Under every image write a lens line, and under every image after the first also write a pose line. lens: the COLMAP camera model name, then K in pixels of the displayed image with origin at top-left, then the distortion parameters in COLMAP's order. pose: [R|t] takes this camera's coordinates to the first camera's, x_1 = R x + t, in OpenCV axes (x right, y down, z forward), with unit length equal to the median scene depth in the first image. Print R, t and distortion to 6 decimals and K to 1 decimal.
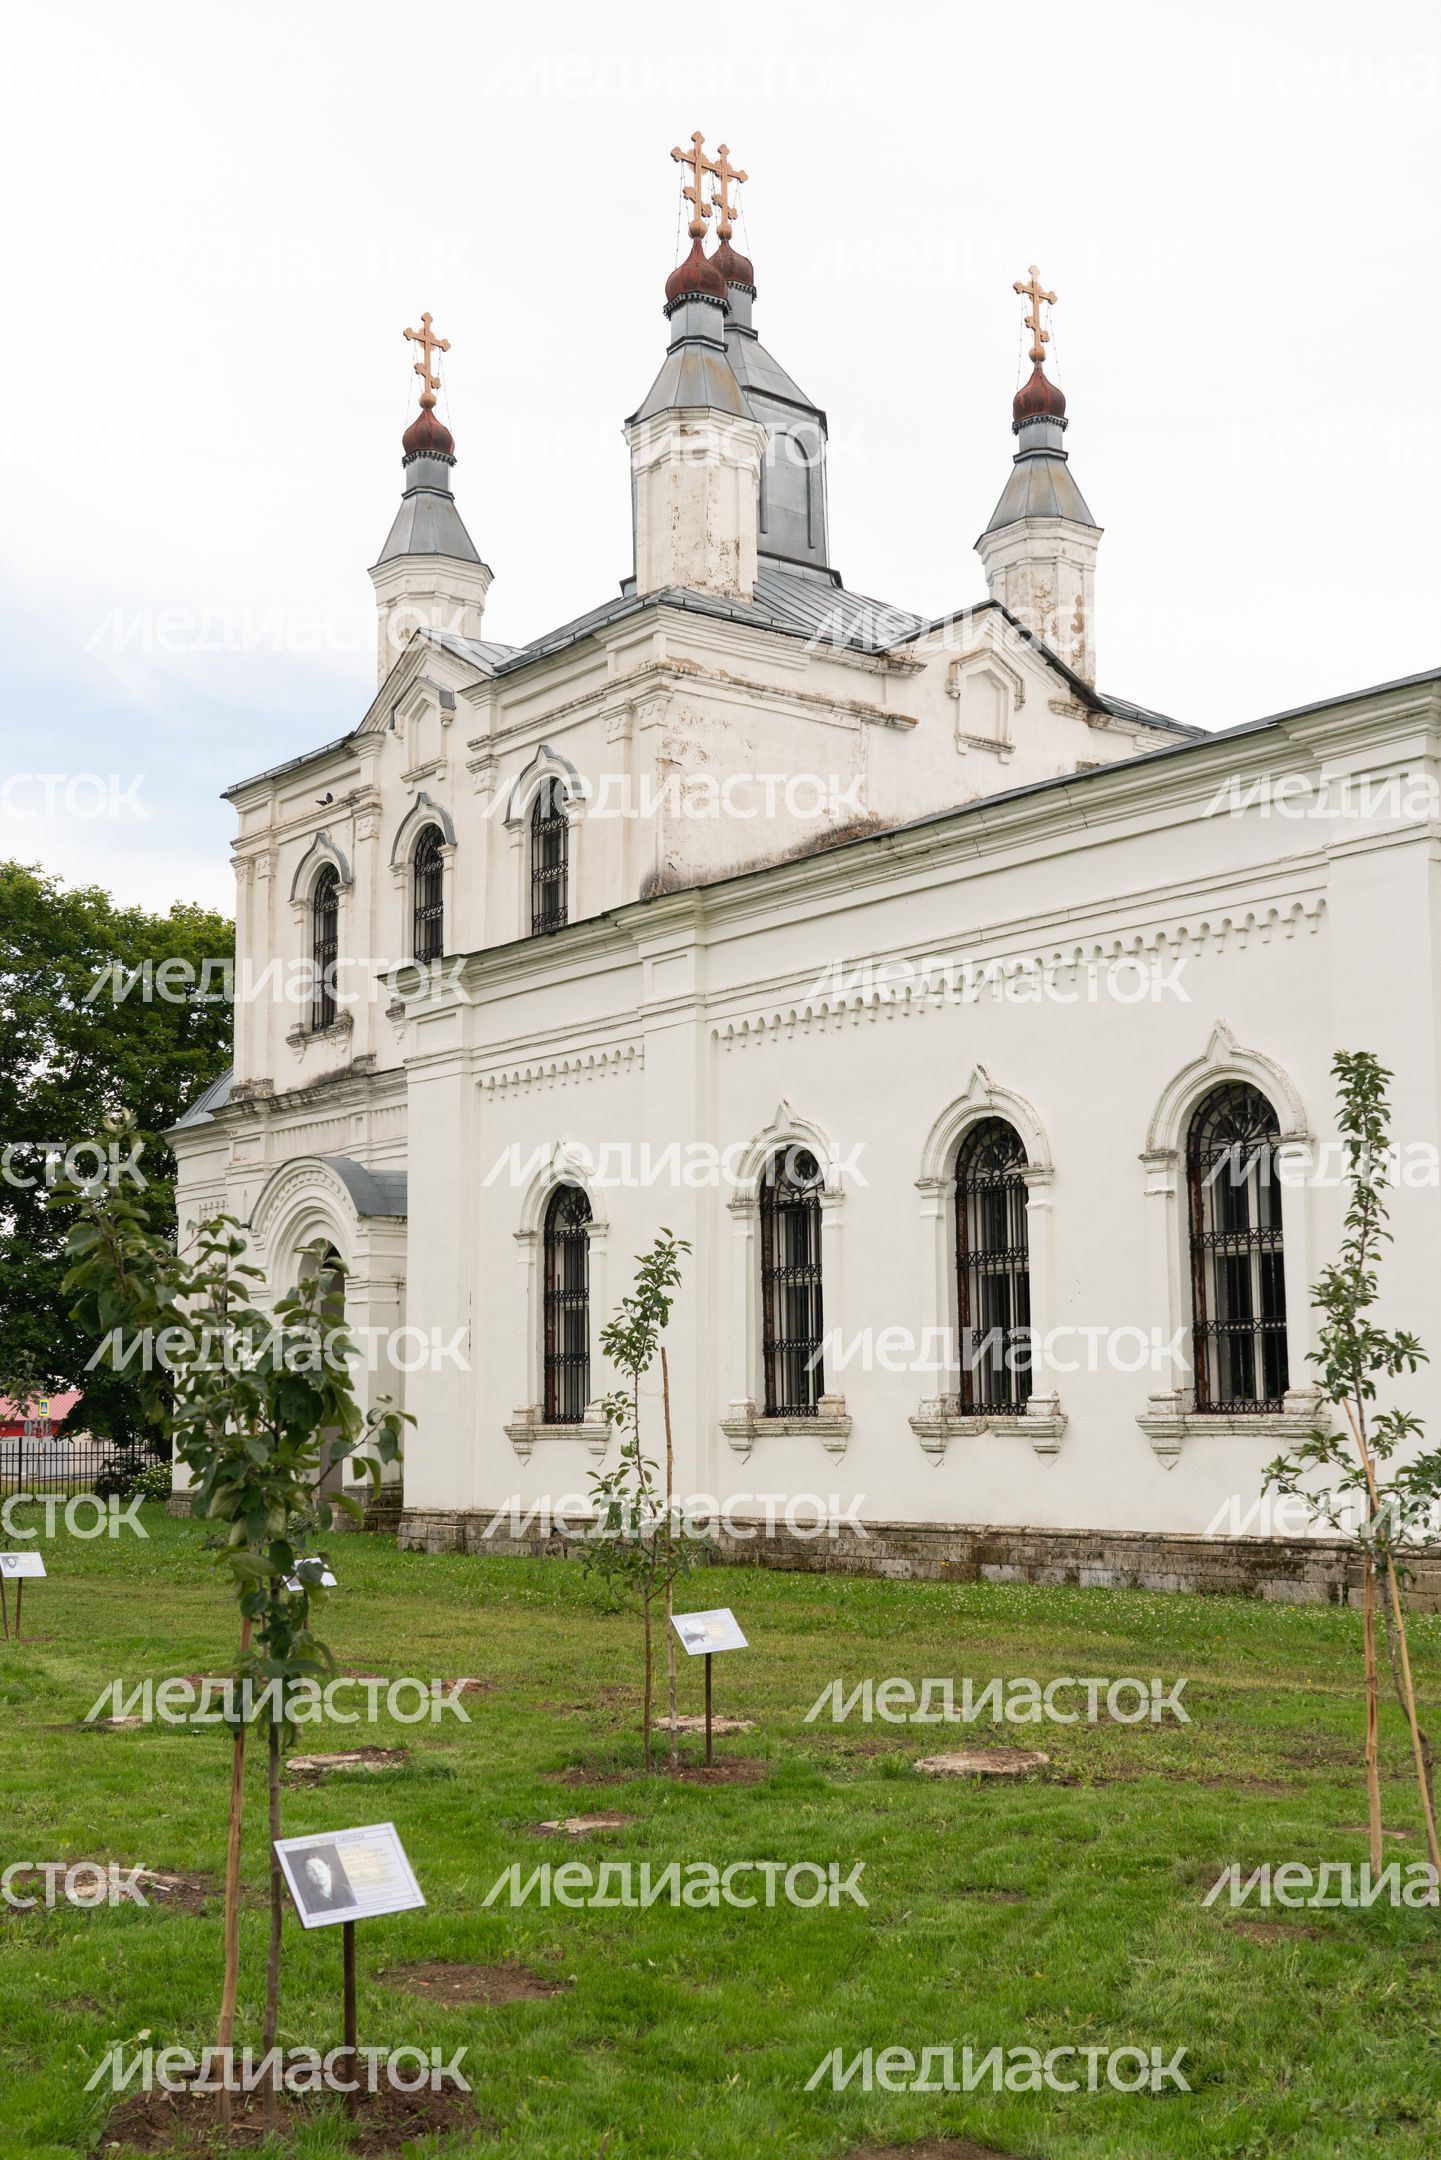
lens RADIAL K [[2630.6, 0, 696.7], [0, 2630.6, 1098.5], [0, 0, 1]] dist [0.078661, 0.000000]
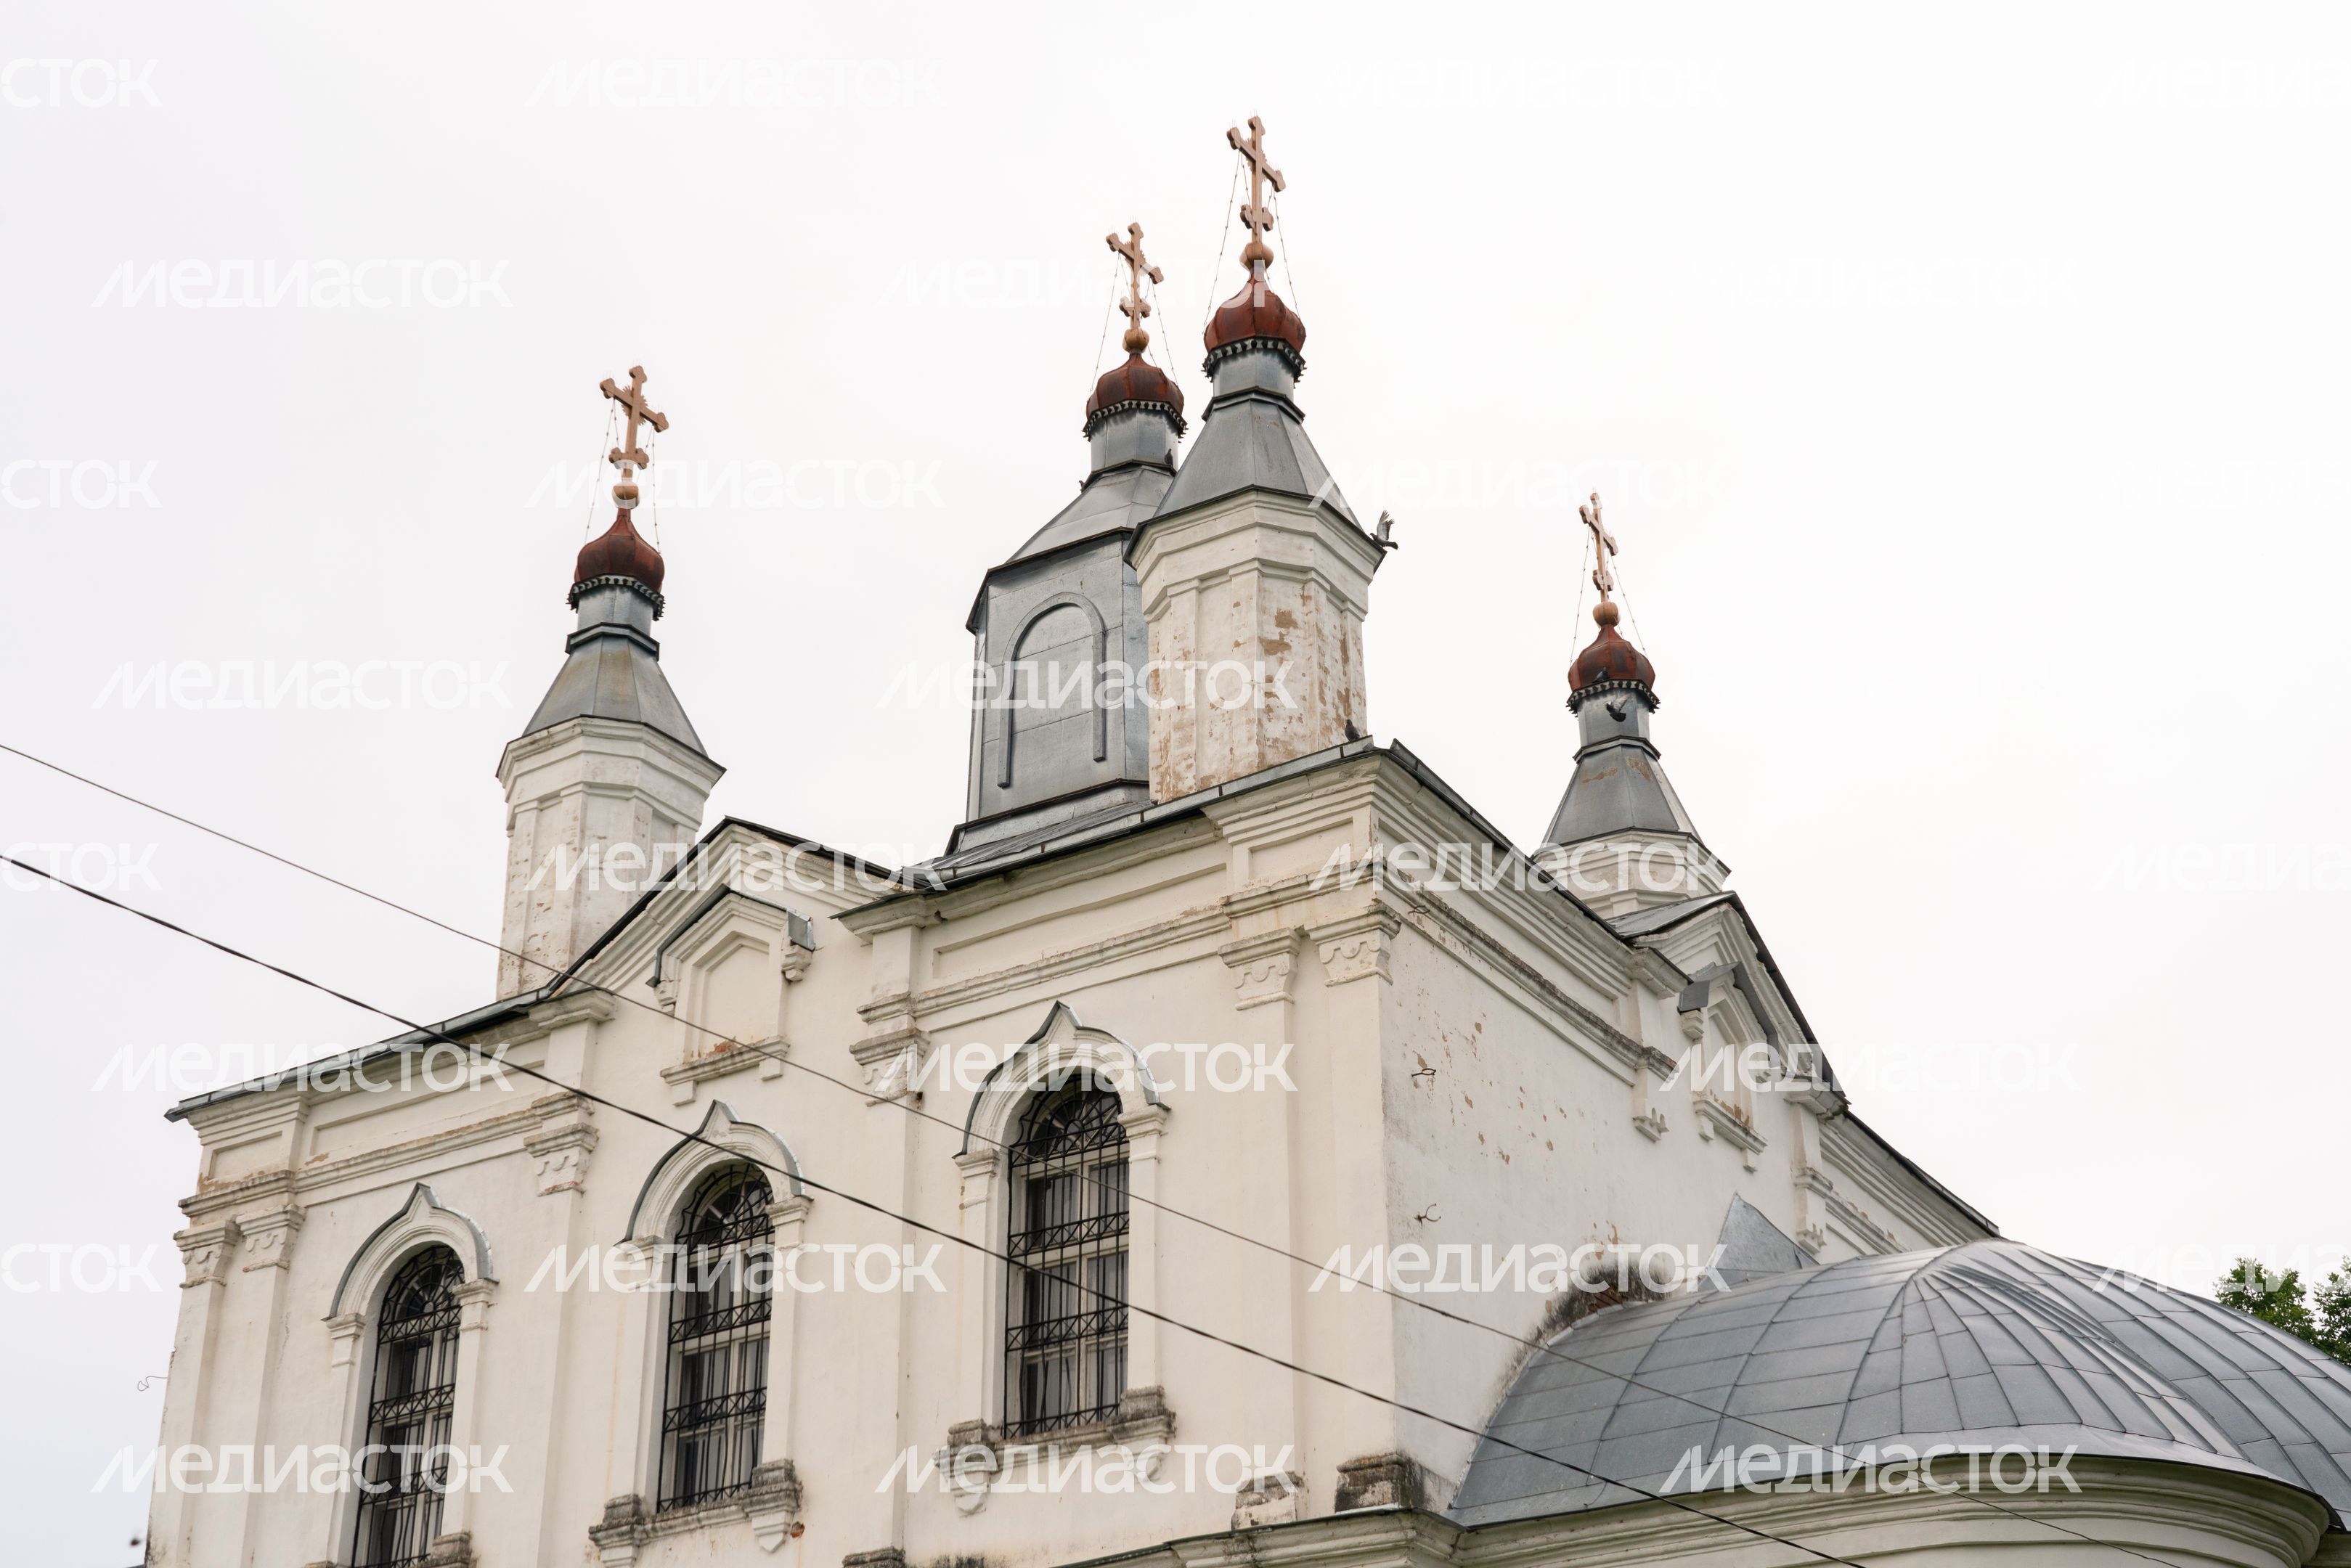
lens RADIAL K [[3353.3, 0, 1144.8], [0, 3353.3, 726.1], [0, 0, 1]] dist [0.055336, 0.000000]
pose [[0.940894, 0.161386, 0.297781, -0.239126], [-0.047570, 0.933435, -0.355579, 0.046917], [-0.335345, 0.320397, 0.885940, 0.370070]]
